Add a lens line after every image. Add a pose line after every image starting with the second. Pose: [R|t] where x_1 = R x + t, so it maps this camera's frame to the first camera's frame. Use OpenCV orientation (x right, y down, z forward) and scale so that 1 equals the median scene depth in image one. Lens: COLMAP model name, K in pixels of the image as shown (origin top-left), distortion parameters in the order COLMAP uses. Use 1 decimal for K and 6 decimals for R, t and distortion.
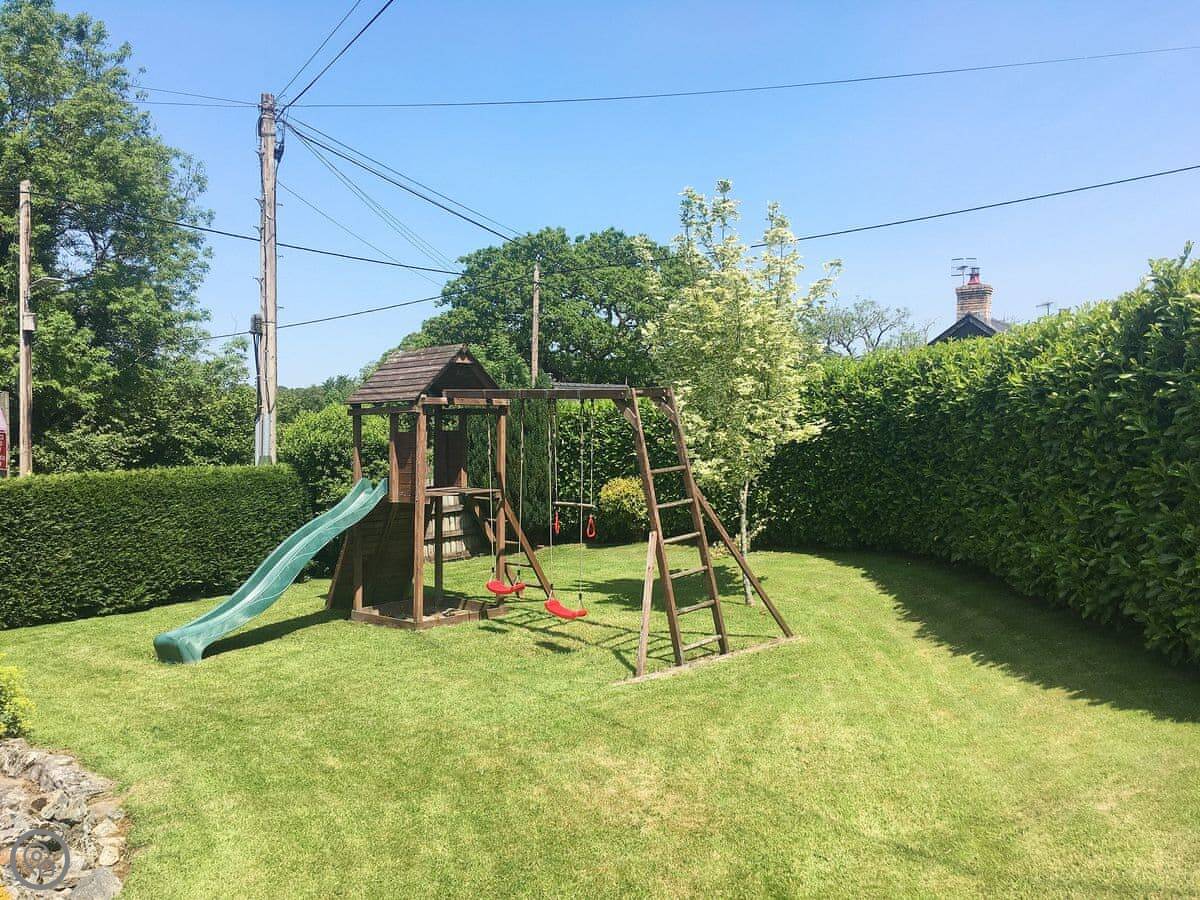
lens RADIAL K [[1019.7, 0, 600.0], [0, 1019.7, 450.0], [0, 0, 1]] dist [0.047770, -0.005761]
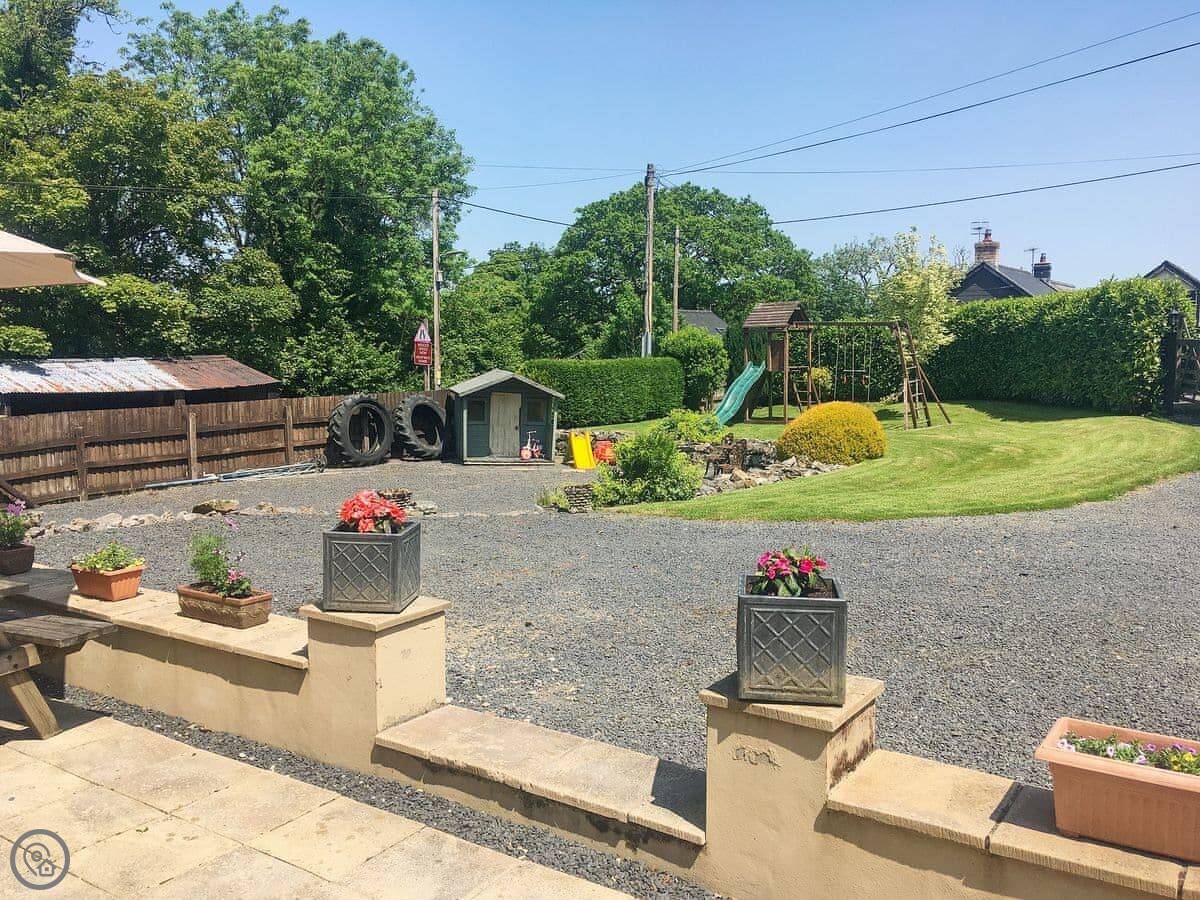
lens RADIAL K [[1019.7, 0, 600.0], [0, 1019.7, 450.0], [0, 0, 1]] dist [0.047770, -0.005761]
pose [[0.999423, -0.002567, 0.033873, -0.620588], [-0.000135, 0.996833, 0.079519, 0.042762], [-0.033970, -0.079477, 0.996258, -1.198787]]
